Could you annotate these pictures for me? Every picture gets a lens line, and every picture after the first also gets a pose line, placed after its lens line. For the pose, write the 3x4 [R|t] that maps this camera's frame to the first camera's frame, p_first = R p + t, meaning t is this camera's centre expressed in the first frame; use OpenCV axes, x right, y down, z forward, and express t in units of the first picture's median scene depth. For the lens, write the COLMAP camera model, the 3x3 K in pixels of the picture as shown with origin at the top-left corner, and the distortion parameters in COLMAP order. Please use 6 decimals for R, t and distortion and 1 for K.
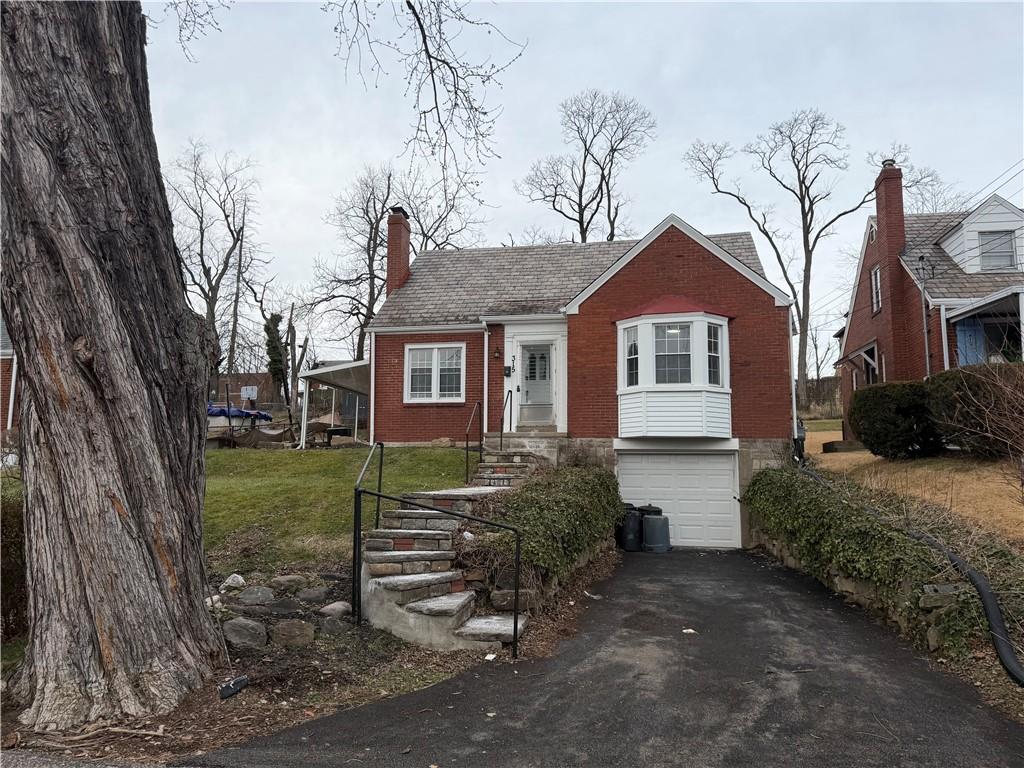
lens RADIAL K [[720.0, 0, 517.5], [0, 720.0, 382.1], [0, 0, 1]] dist [0.051530, -0.000319]
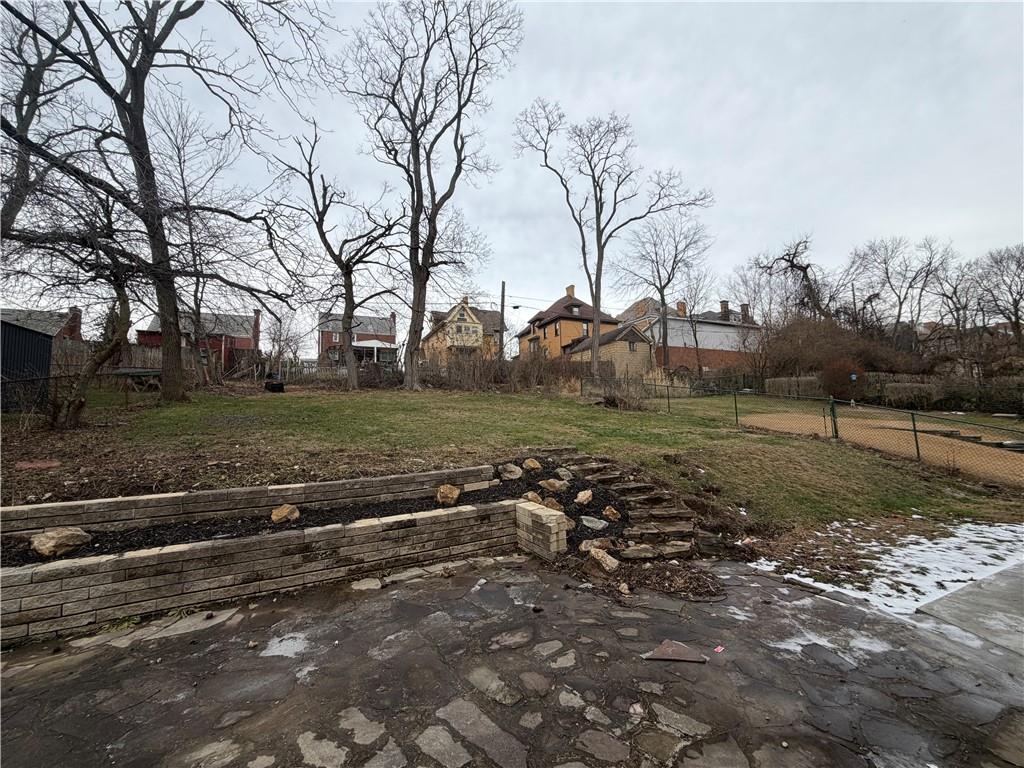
lens RADIAL K [[408.5, 0, 505.6], [0, 408.5, 385.4], [0, 0, 1]] dist [0.000974, -0.000633]
pose [[0.814677, 0.026871, 0.579293, -0.213098], [-0.050228, 0.998442, 0.024323, 0.062130], [-0.577736, -0.048912, 0.814757, 1.539545]]
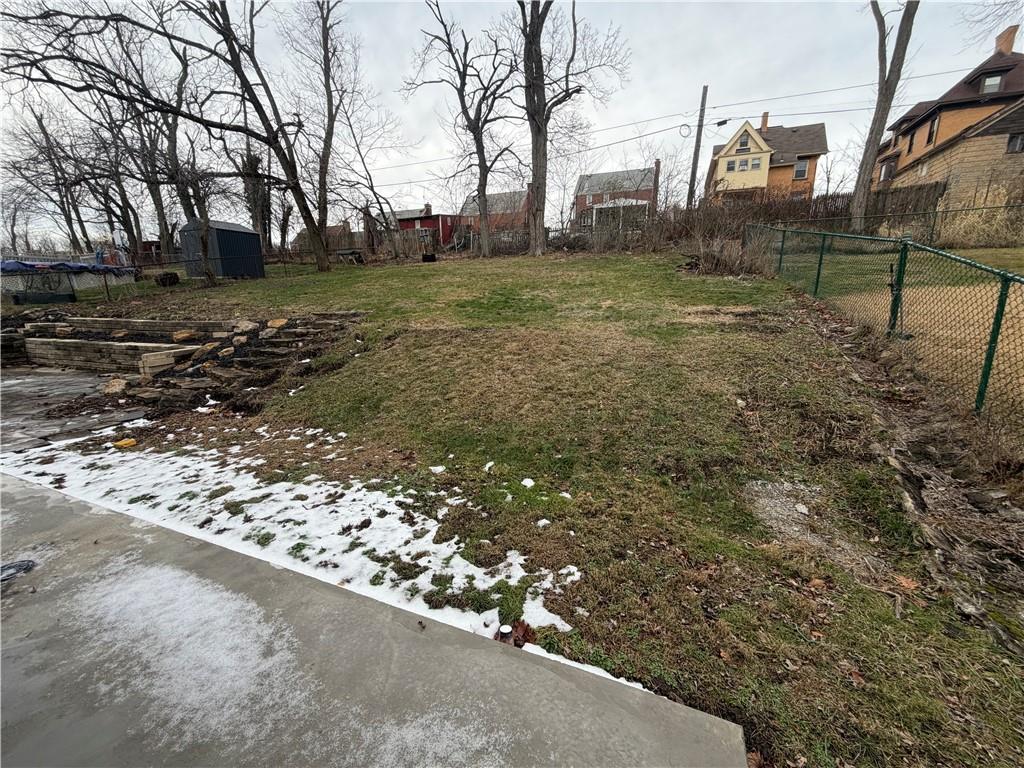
lens RADIAL K [[408.5, 0, 511.2], [0, 408.5, 385.5], [0, 0, 1]] dist [0.000974, -0.000633]
pose [[0.979231, 0.040278, -0.198708, 0.434115], [0.031575, 0.937816, 0.345694, 0.061584], [0.200275, -0.344789, 0.917066, 1.446863]]
